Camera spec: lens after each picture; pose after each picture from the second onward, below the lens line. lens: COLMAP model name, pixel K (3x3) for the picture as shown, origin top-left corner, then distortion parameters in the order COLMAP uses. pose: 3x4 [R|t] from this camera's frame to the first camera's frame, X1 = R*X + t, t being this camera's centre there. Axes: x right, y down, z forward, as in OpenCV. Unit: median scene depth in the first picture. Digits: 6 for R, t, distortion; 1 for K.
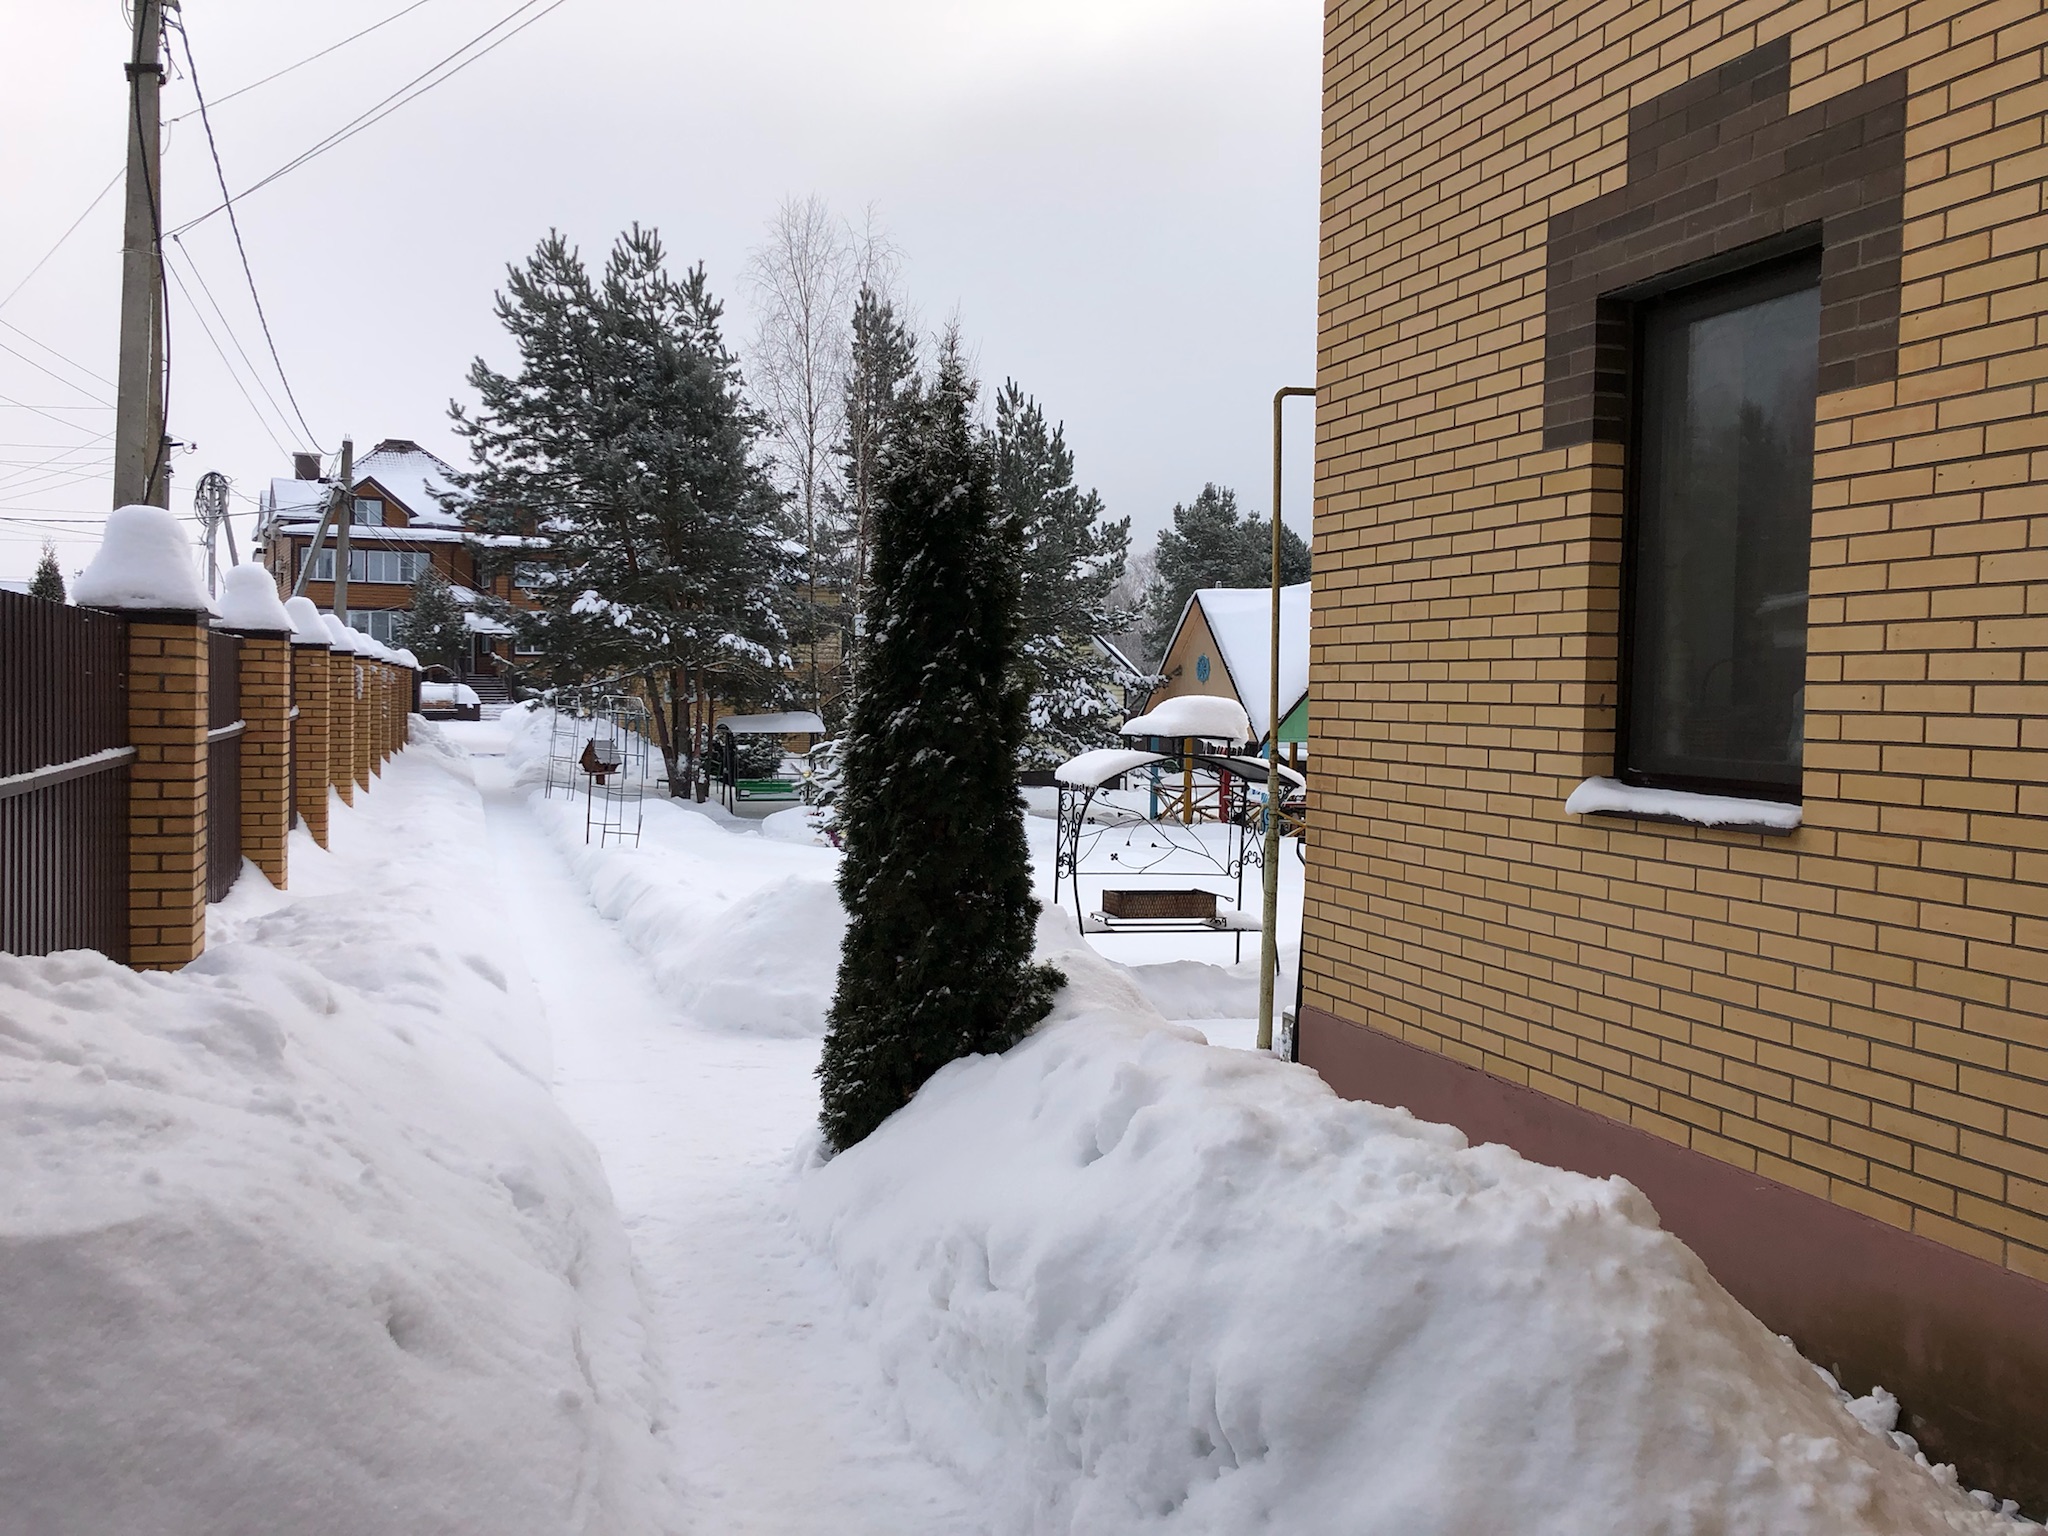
lens RADIAL K [[1654.3, 0, 1020.9], [0, 1654.3, 768.8], [0, 0, 1]] dist [0.019401, 0.005222]
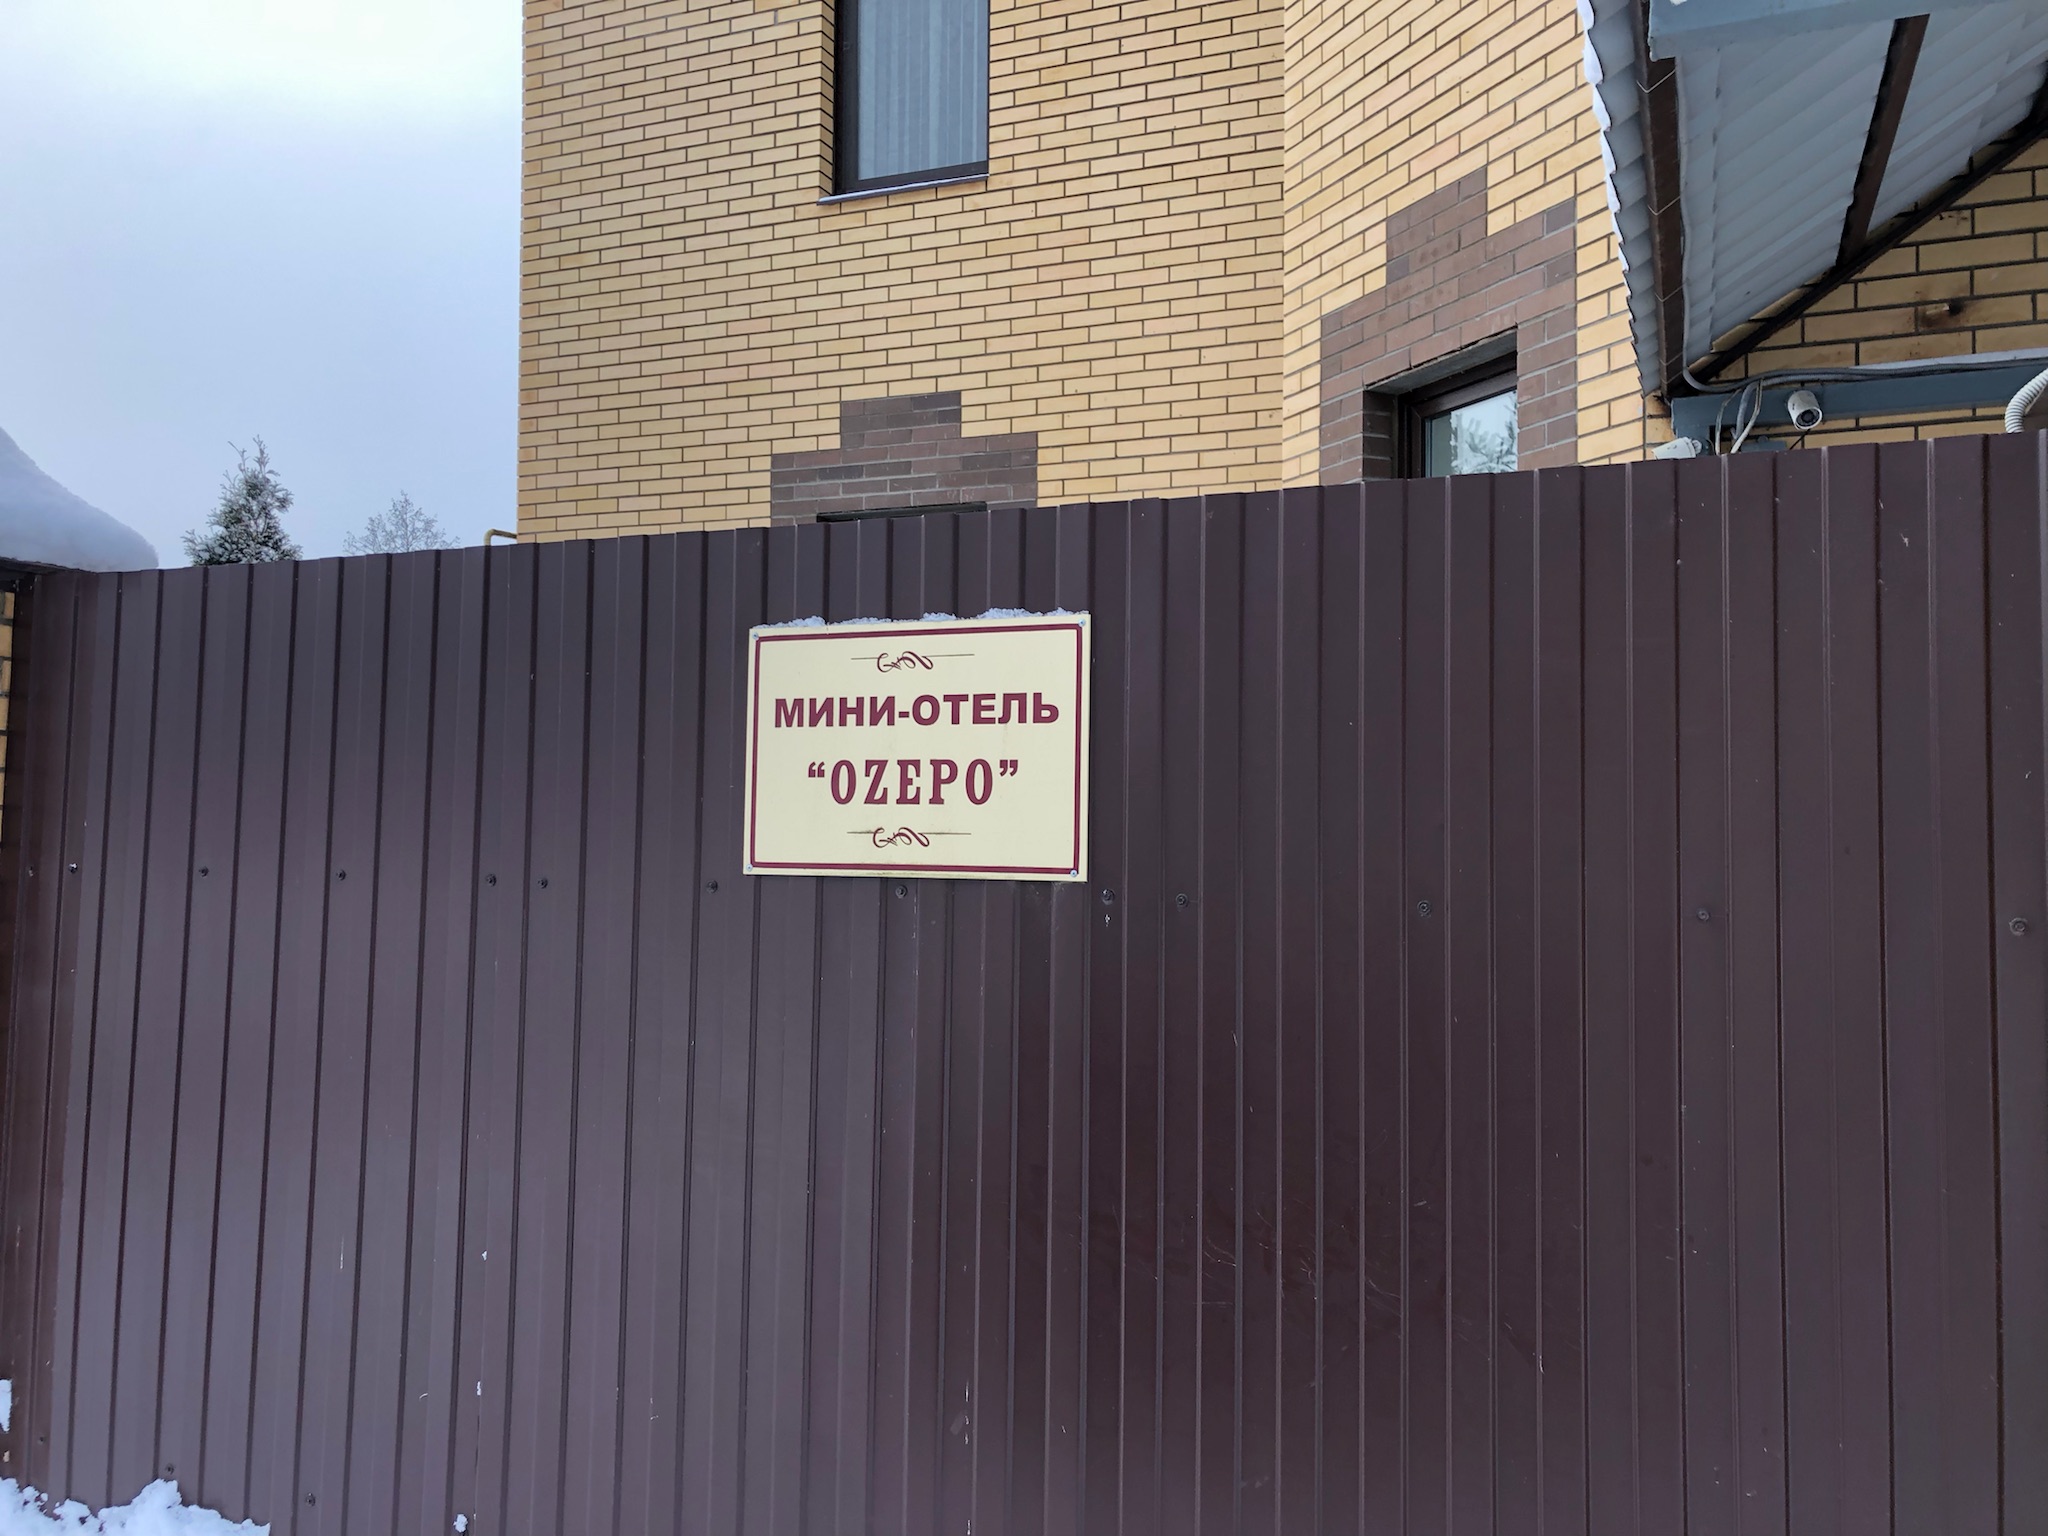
lens RADIAL K [[1654.3, 0, 1029.1], [0, 1654.3, 767.1], [0, 0, 1]] dist [0.019401, 0.005222]
pose [[0.652384, 0.024243, 0.757501, -0.708795], [0.034128, 0.997535, -0.061316, 0.050592], [-0.757120, 0.065854, 0.649948, -0.129213]]
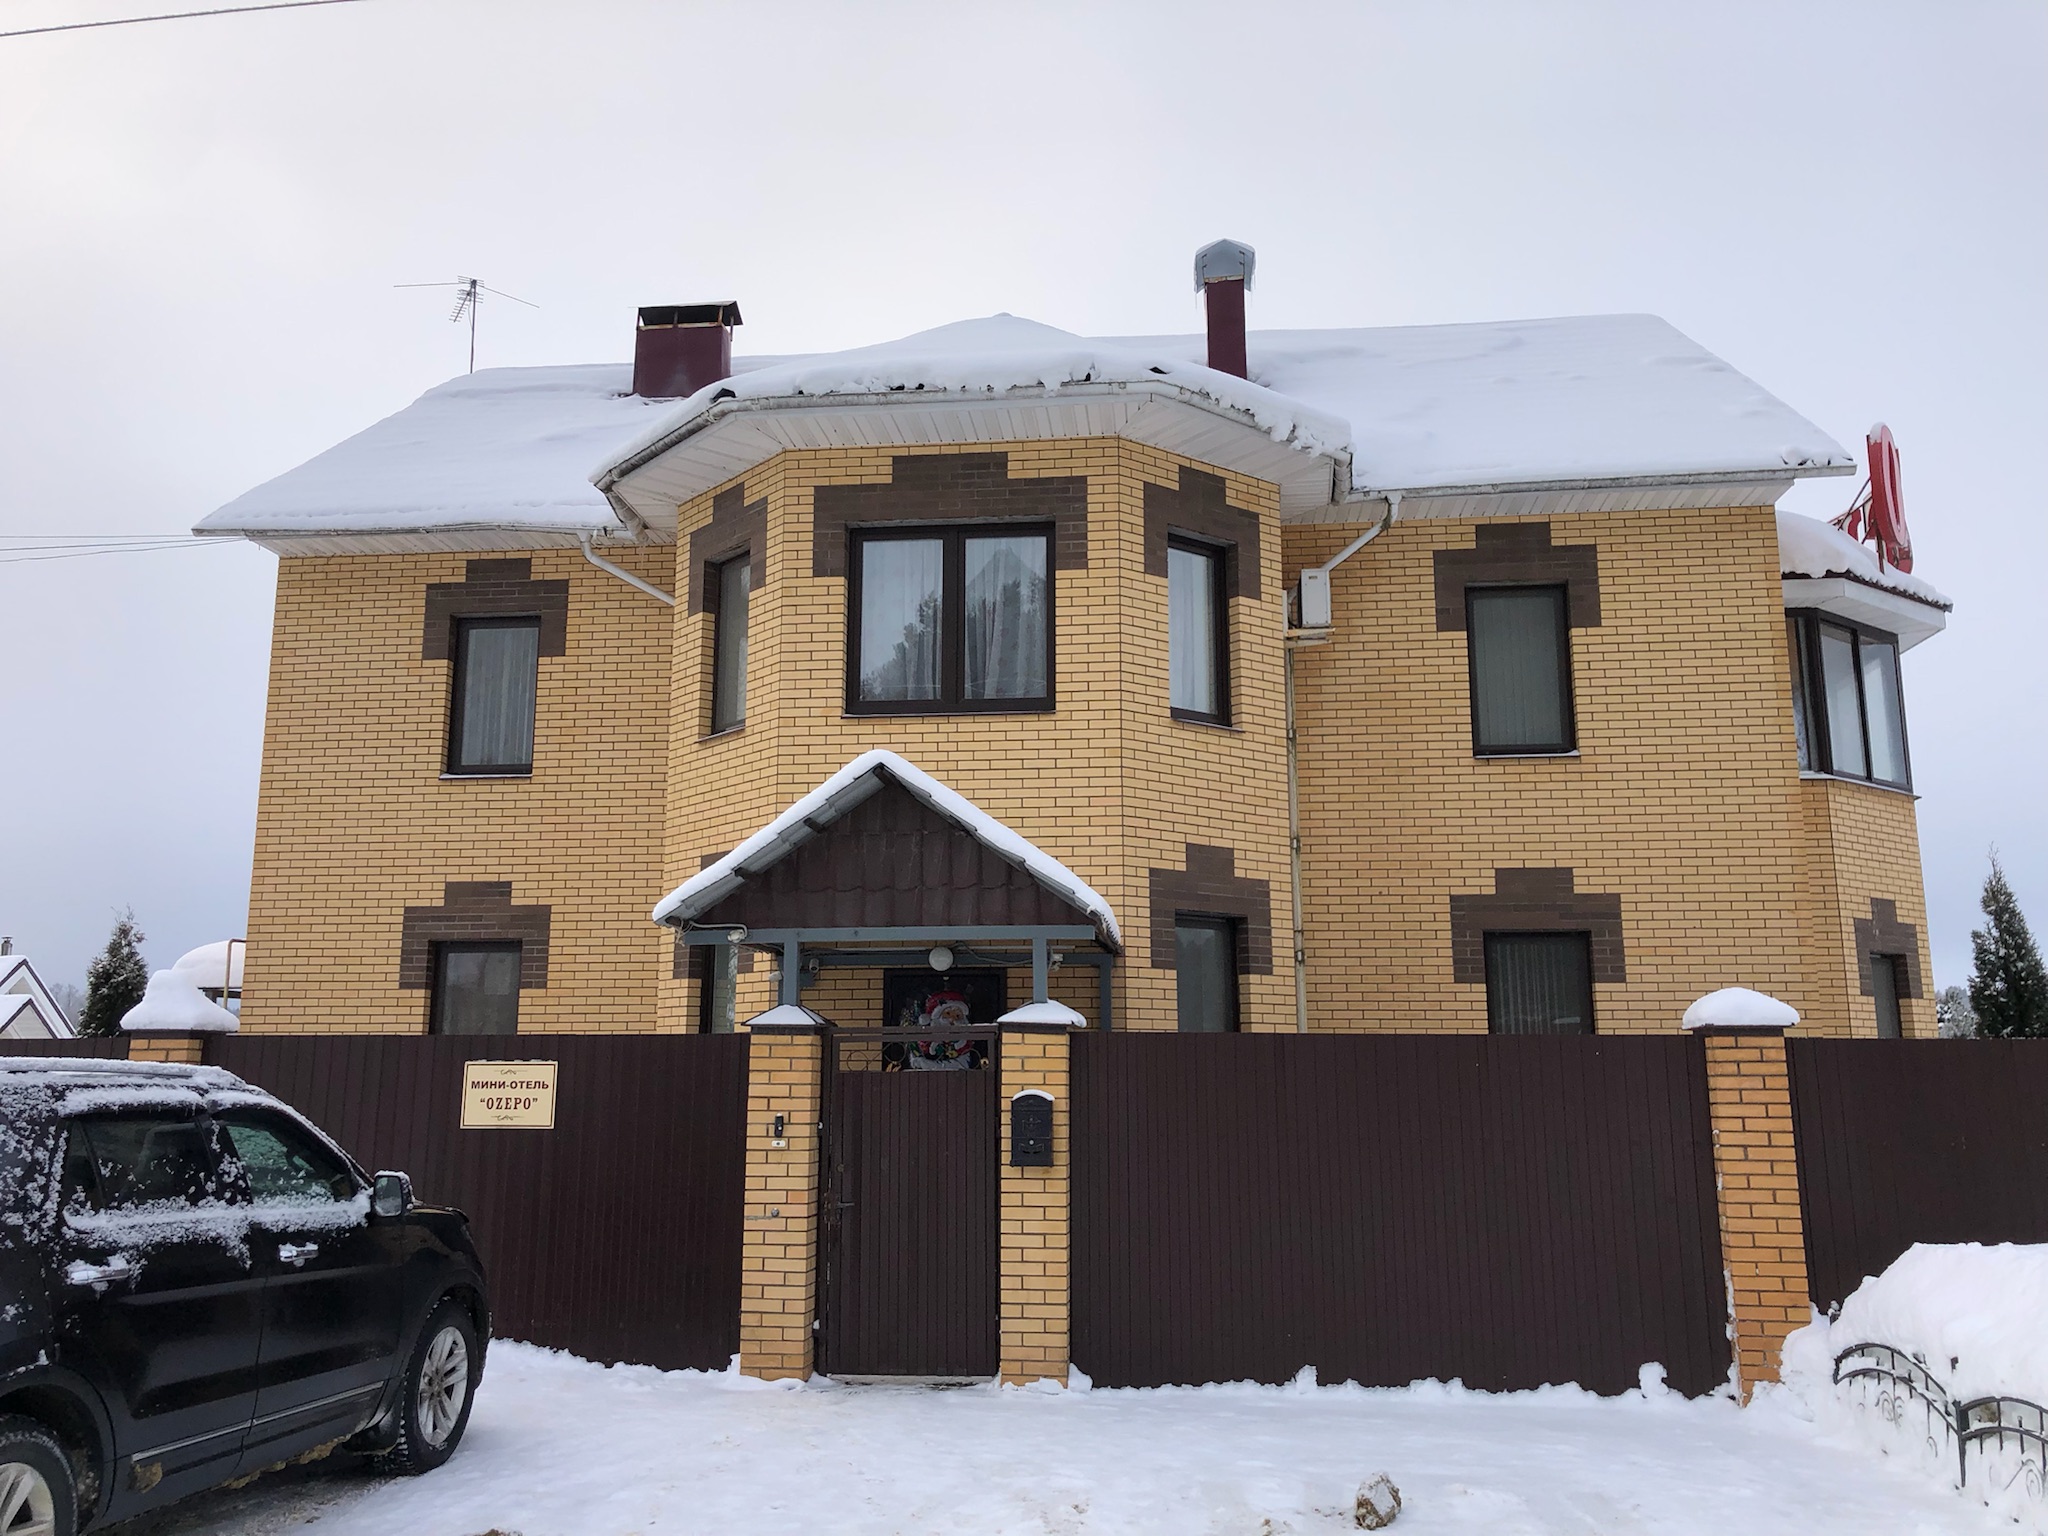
lens RADIAL K [[1654.3, 0, 1022.1], [0, 1654.3, 768.3], [0, 0, 1]] dist [0.019401, 0.005222]
pose [[0.414410, 0.165122, 0.894985, -1.978024], [0.045058, 0.978474, -0.201389, 0.058091], [-0.908974, 0.123784, 0.398050, -1.205790]]
